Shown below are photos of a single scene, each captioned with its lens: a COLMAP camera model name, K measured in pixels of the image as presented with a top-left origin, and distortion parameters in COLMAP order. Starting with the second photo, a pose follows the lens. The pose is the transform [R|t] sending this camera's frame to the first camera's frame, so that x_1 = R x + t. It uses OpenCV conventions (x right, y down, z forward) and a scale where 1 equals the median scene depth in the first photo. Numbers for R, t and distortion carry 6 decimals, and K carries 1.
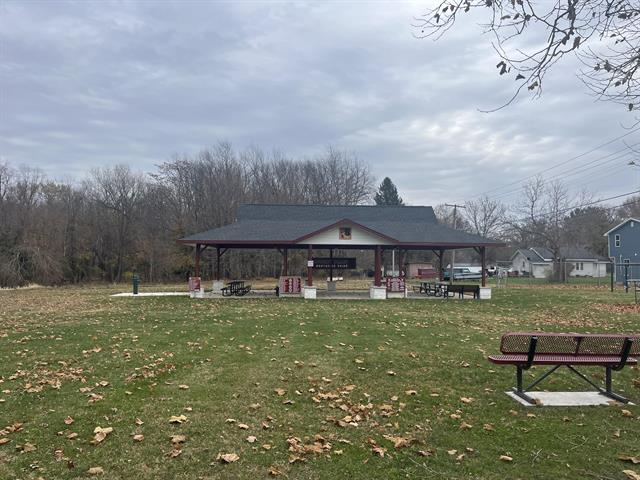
lens RADIAL K [[556.5, 0, 320.0], [0, 556.5, 240.0], [0, 0, 1]] dist [0.003391, 0.000600]
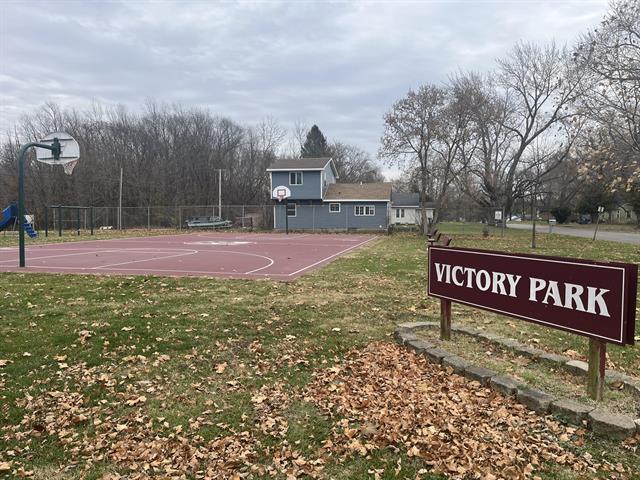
lens RADIAL K [[488.1, 0, 320.0], [0, 488.1, 240.0], [0, 0, 1]] dist [-0.003283, -0.001821]
pose [[0.951890, 0.009280, -0.306300, 0.103477], [0.023255, 0.994471, 0.102400, 0.001103], [0.305556, -0.104597, 0.946412, 0.036452]]
